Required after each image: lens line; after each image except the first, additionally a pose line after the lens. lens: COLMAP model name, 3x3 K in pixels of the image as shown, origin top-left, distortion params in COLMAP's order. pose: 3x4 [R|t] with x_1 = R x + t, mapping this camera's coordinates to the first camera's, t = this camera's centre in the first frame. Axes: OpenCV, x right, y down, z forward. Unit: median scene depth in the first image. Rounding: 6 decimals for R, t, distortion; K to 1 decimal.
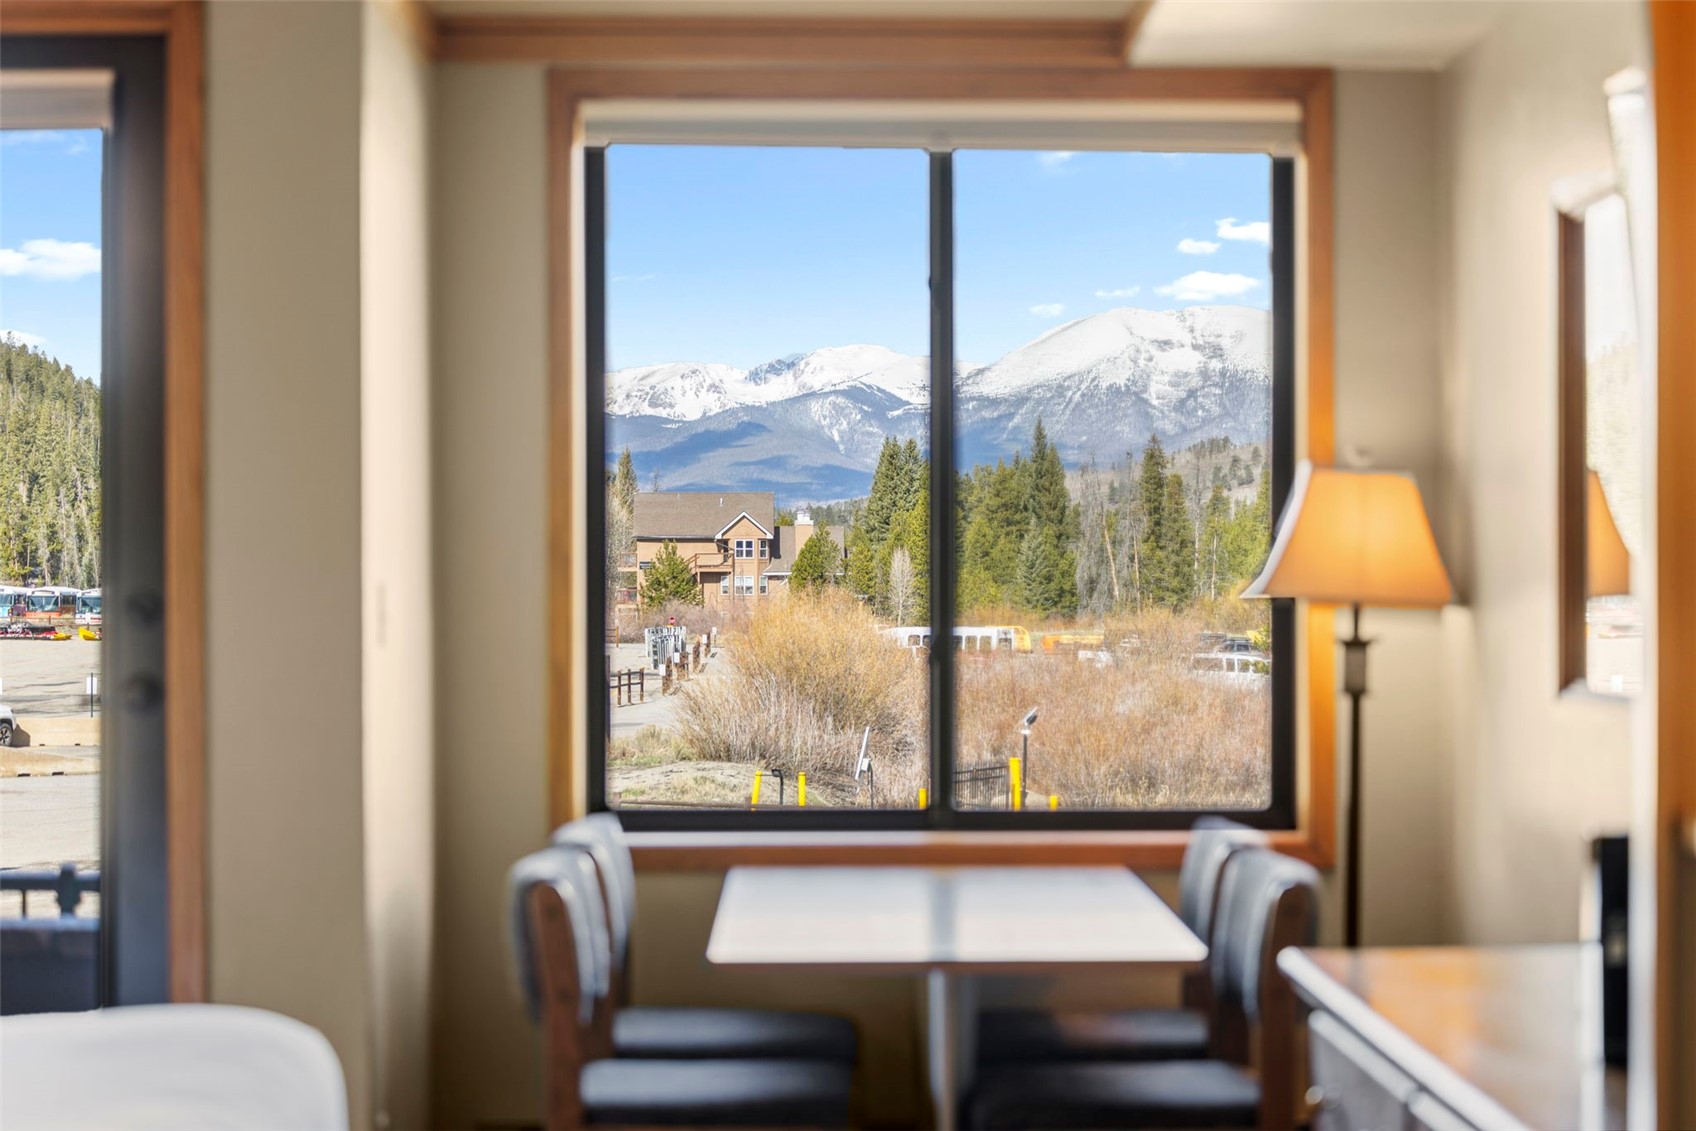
lens RADIAL K [[3606.7, 0, 848.0], [0, 3606.7, 565.5], [0, 0, 1]] dist [0.001771, -0.000720]
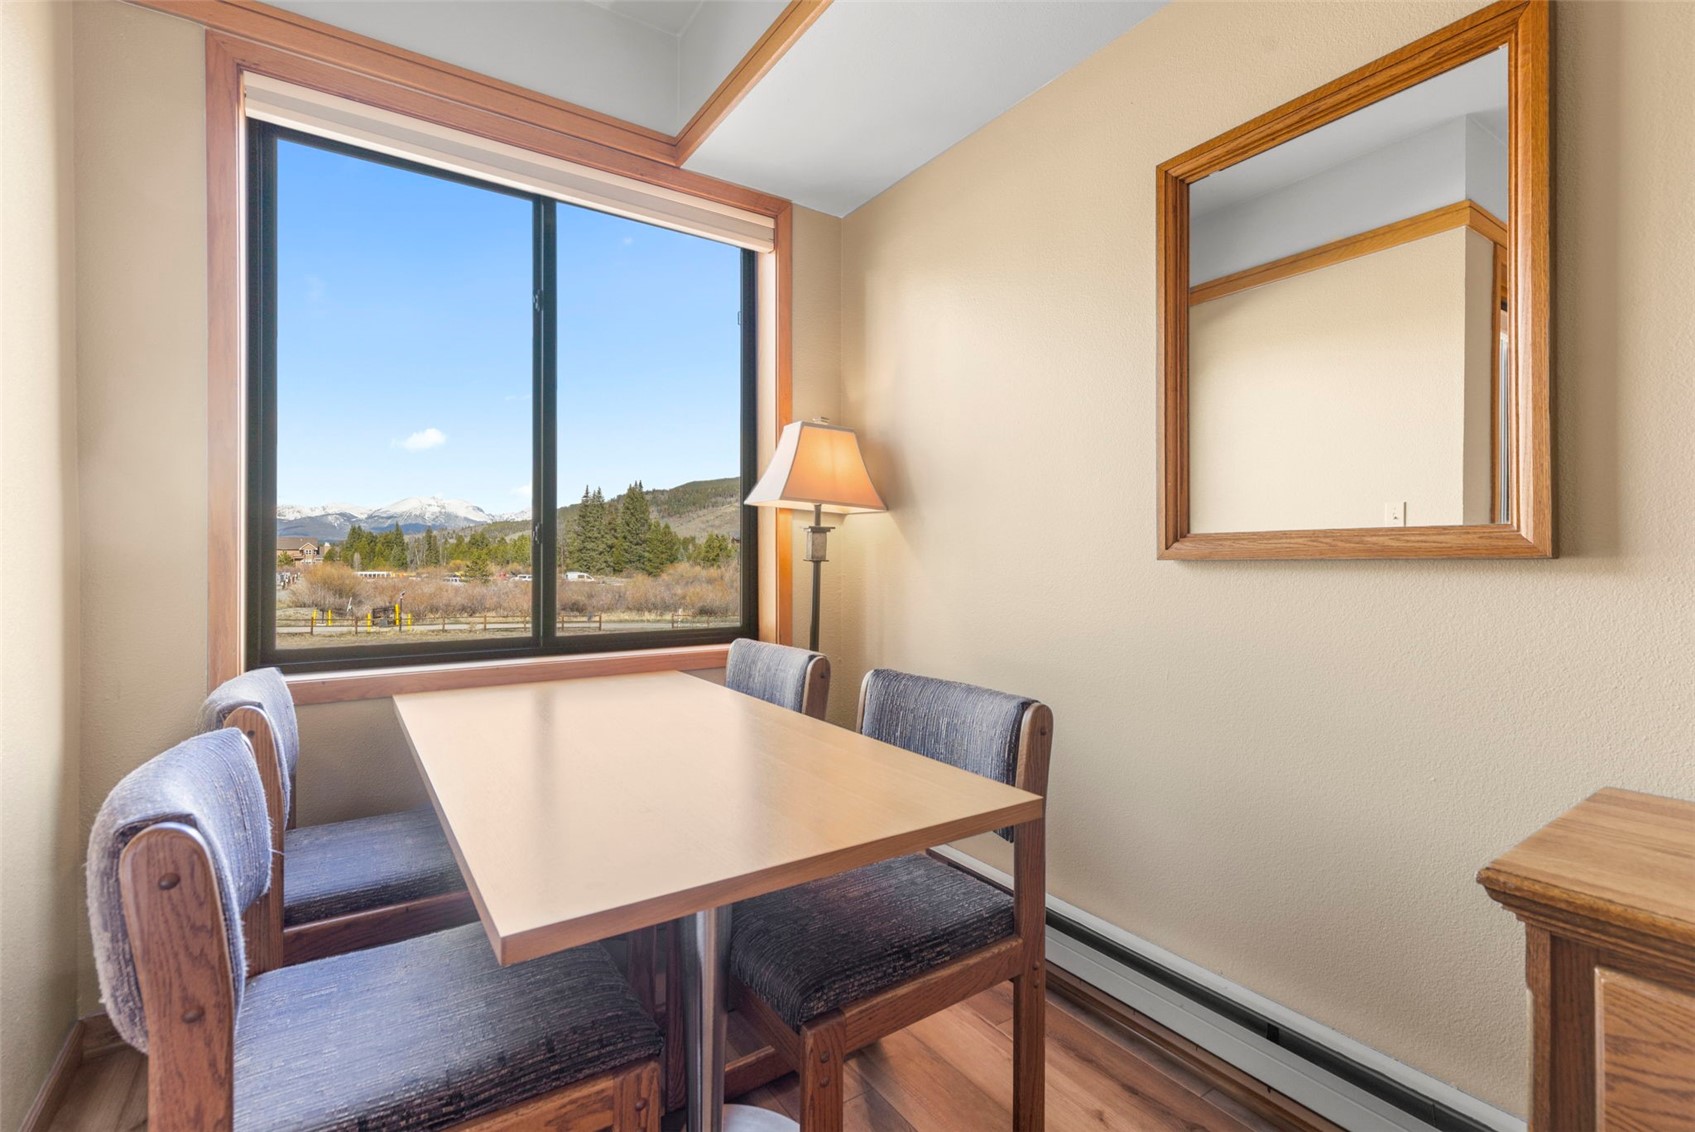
lens RADIAL K [[770.4, 0, 848.5], [0, 770.4, 554.6], [0, 0, 1]] dist [0.000237, 0.000055]
pose [[0.834981, 0.004170, 0.550263, -0.046497], [-0.002380, 0.999989, -0.003967, 0.033881], [-0.550273, 0.002003, 0.834982, 0.670060]]
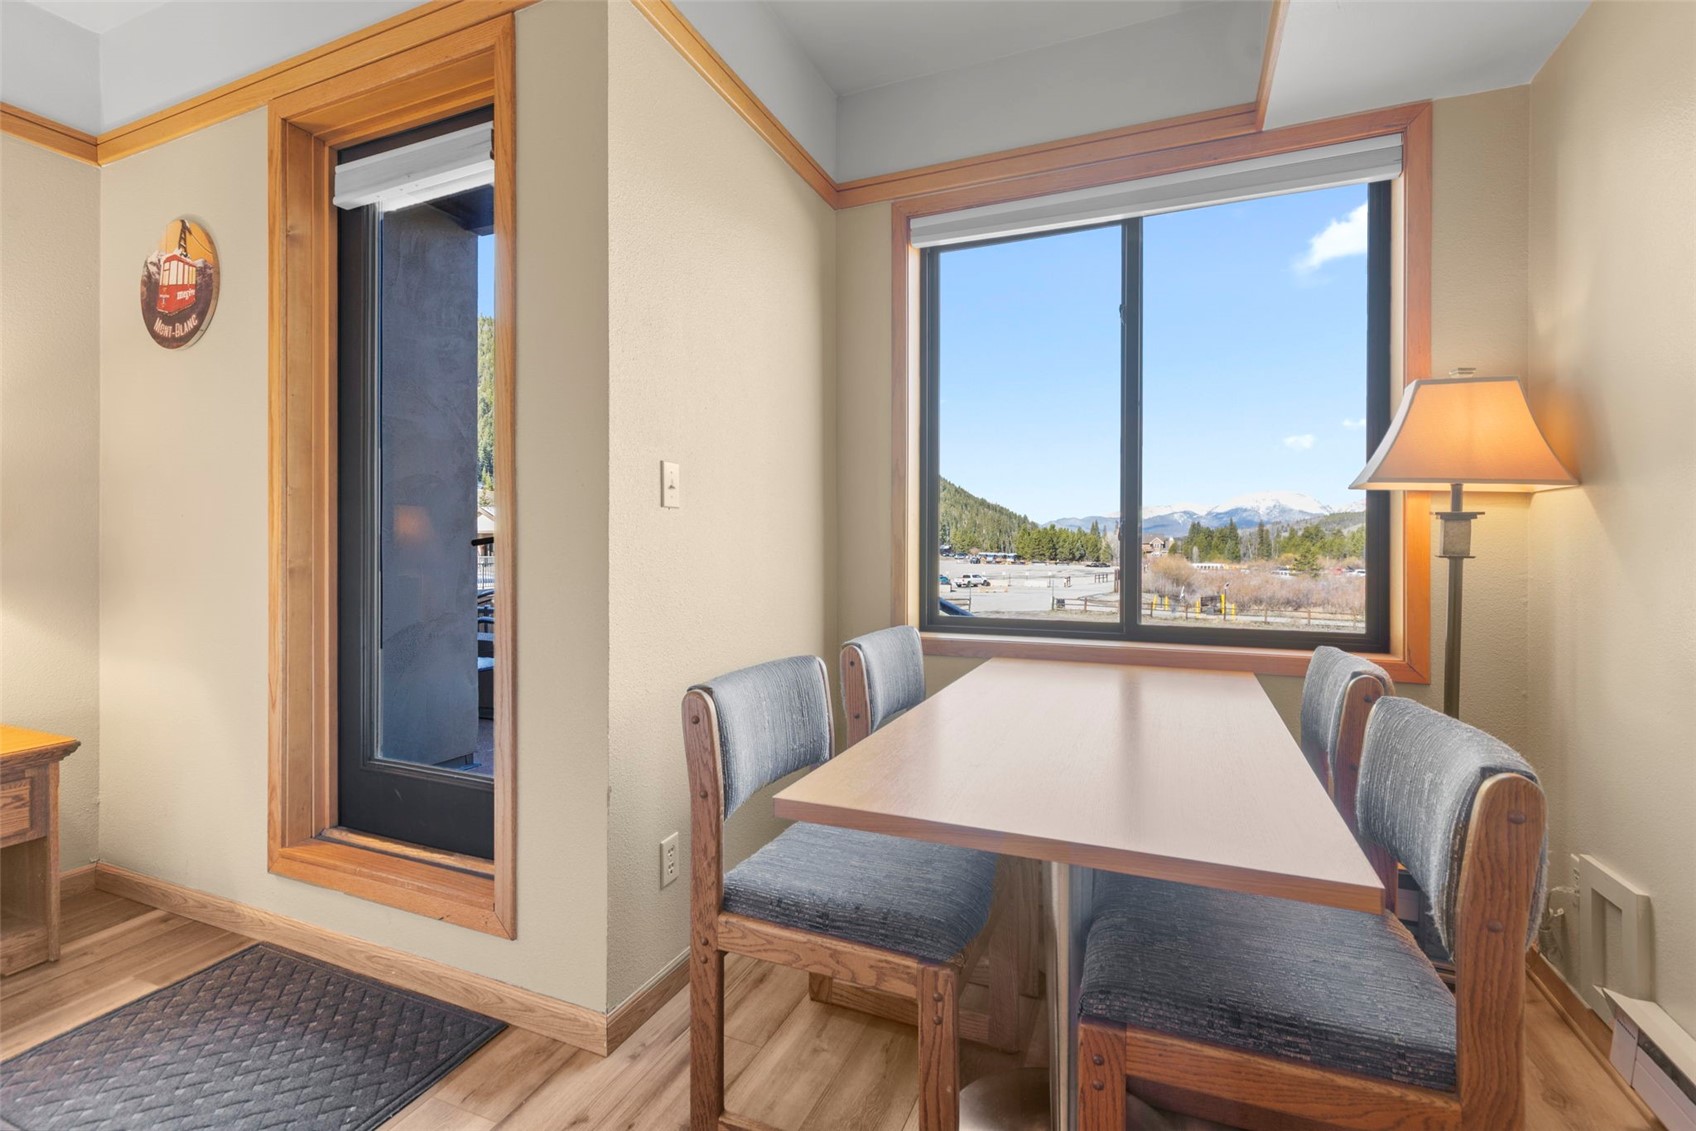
lens RADIAL K [[750.9, 0, 854.3], [0, 750.9, 546.8], [0, 0, 1]] dist [0.000991, -0.000036]
pose [[0.916424, 0.004571, -0.400183, 0.048841], [-0.005489, 0.999984, -0.001149, 0.033244], [0.400172, 0.003249, 0.916434, 0.646665]]
